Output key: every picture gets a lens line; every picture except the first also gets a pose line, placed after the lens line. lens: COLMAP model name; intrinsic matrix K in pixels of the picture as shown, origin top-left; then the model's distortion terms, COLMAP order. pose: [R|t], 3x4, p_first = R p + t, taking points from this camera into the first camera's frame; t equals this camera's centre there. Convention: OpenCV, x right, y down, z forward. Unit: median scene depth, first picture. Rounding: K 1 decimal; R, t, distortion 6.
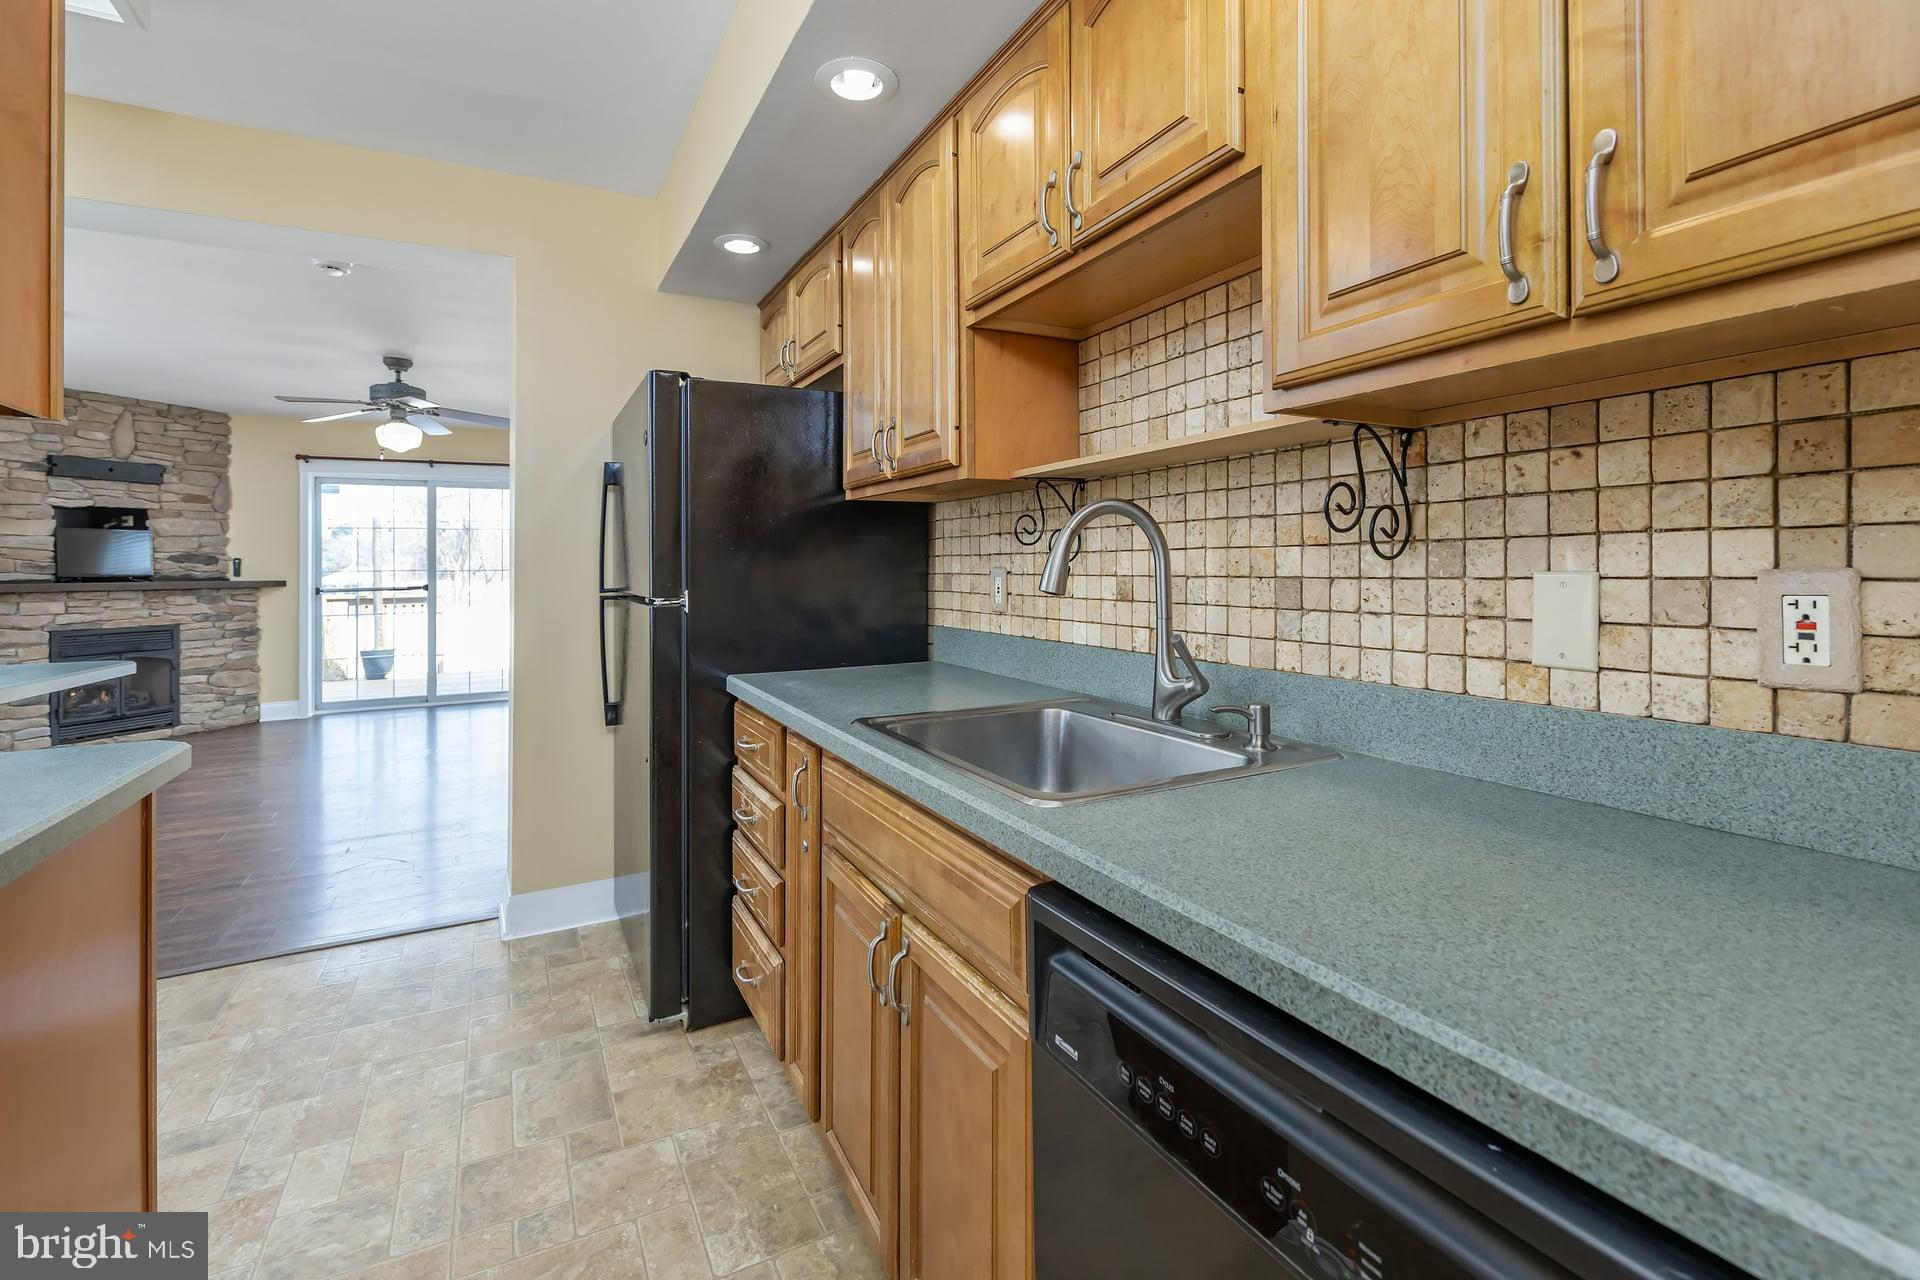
lens RADIAL K [[860.4, 0, 957.1], [0, 860.4, 555.8], [0, 0, 1]] dist [0.001466, -0.000906]
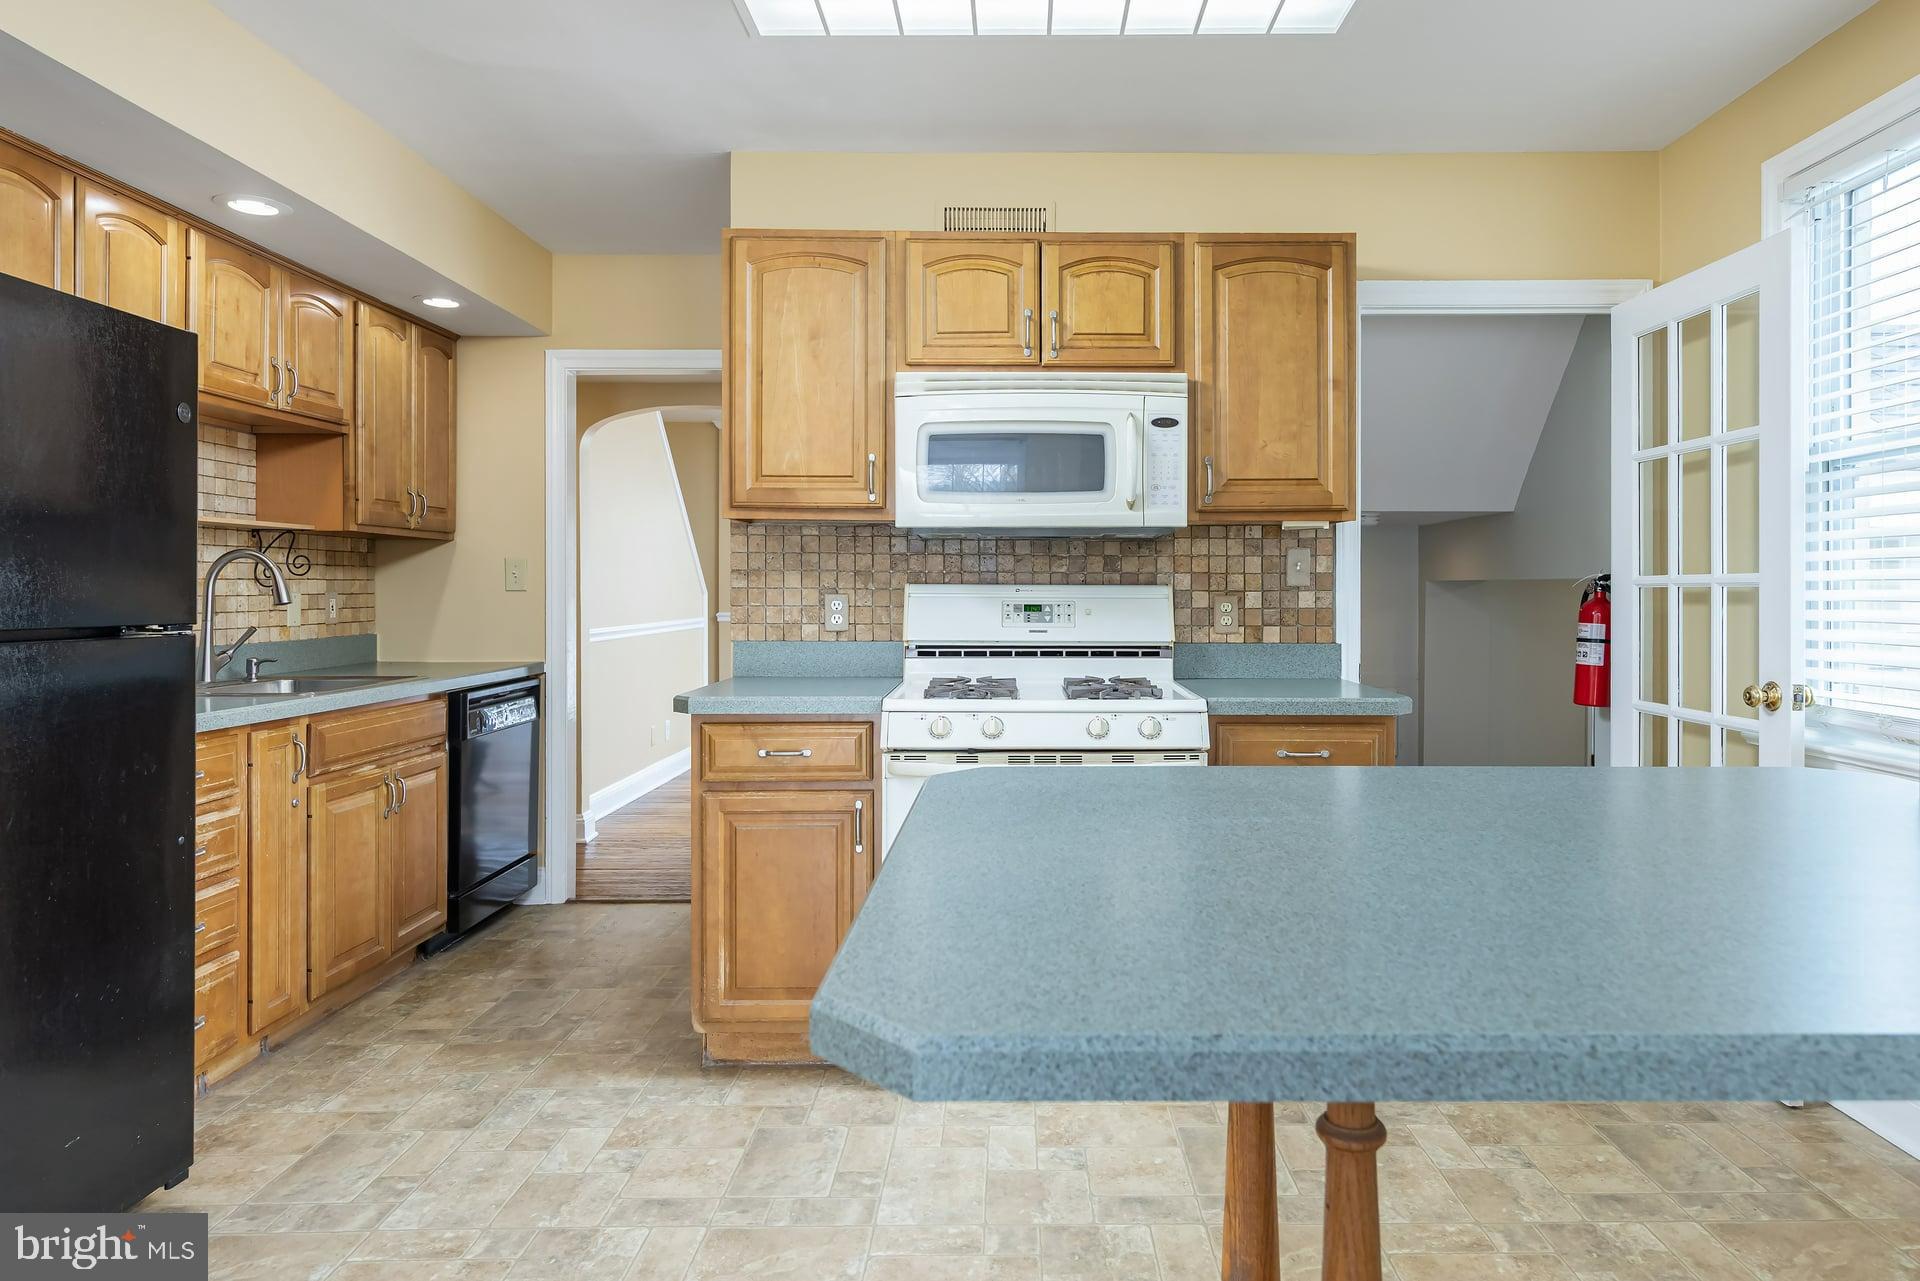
lens RADIAL K [[1094.8, 0, 965.8], [0, 1094.8, 630.5], [0, 0, 1]] dist [0.004377, 0.000353]
pose [[-0.888406, 0.003386, 0.459047, -1.702238], [0.000115, 0.999974, -0.007154, 0.103014], [-0.459059, -0.006303, -0.888383, 1.887904]]
